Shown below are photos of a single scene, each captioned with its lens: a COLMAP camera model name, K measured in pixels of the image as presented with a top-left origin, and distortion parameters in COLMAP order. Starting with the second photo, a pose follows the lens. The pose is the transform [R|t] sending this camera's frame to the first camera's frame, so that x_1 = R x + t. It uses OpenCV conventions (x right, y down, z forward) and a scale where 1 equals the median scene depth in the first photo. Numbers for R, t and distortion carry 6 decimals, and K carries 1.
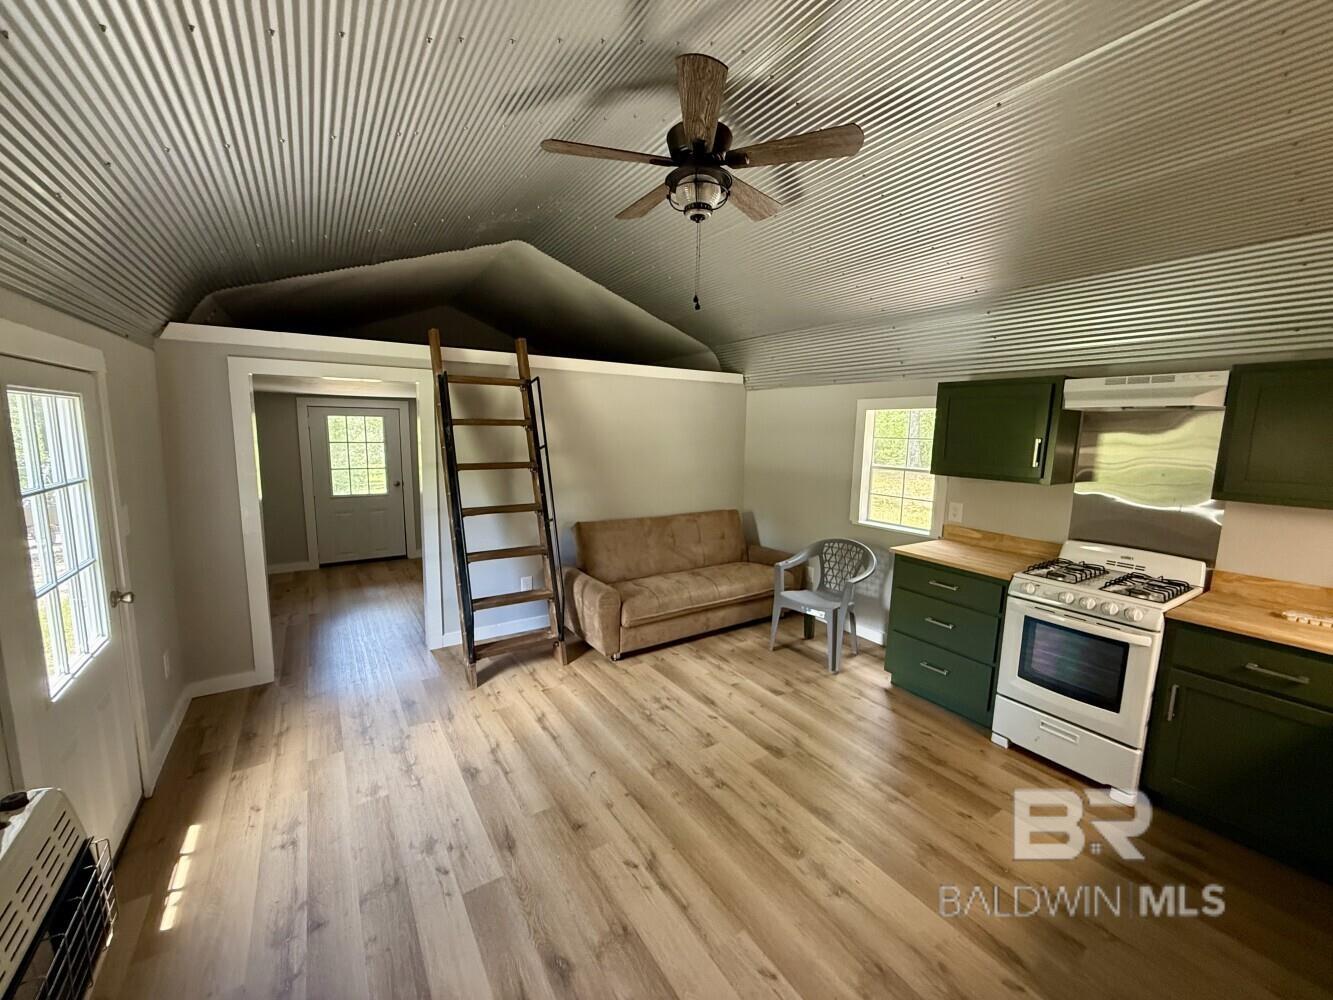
lens RADIAL K [[534.0, 0, 663.4], [0, 534.0, 500.8], [0, 0, 1]] dist [0.000305, 0.000281]
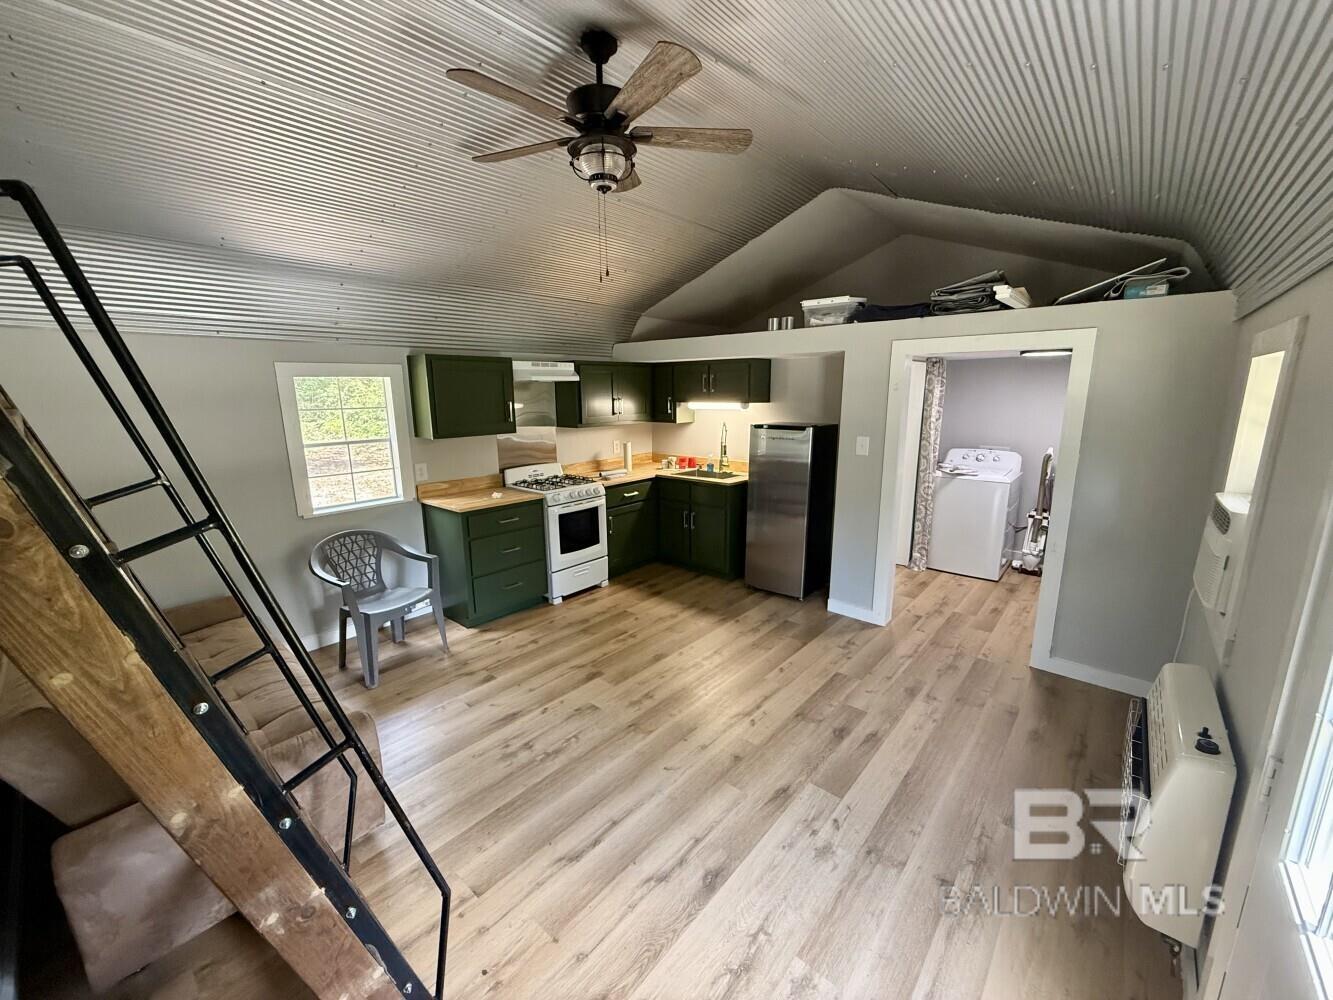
lens RADIAL K [[534.0, 0, 663.4], [0, 534.0, 500.8], [0, 0, 1]] dist [0.000305, 0.000281]
pose [[-0.268497, -0.213662, 0.939286, -0.849404], [0.137818, 0.956539, 0.256982, -0.181380], [-0.953371, 0.198449, -0.227381, 1.032601]]
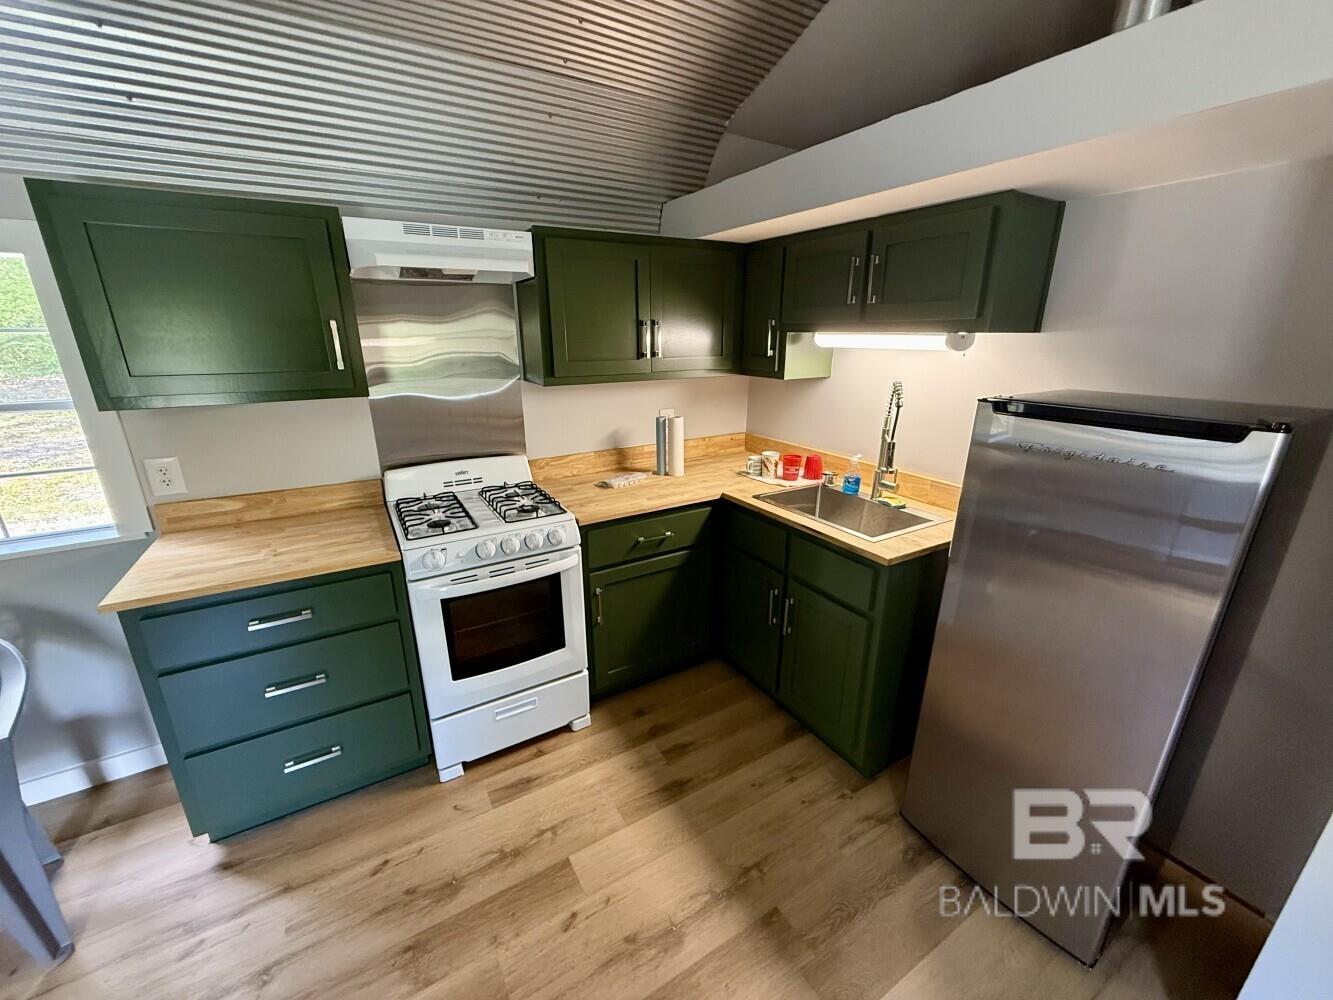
lens RADIAL K [[534.0, 0, 663.4], [0, 534.0, 500.8], [0, 0, 1]] dist [0.000305, 0.000281]
pose [[0.042685, -0.323841, 0.945148, 0.100939], [0.142426, 0.938321, 0.315069, -0.066528], [-0.988885, 0.121165, 0.086175, 0.642504]]
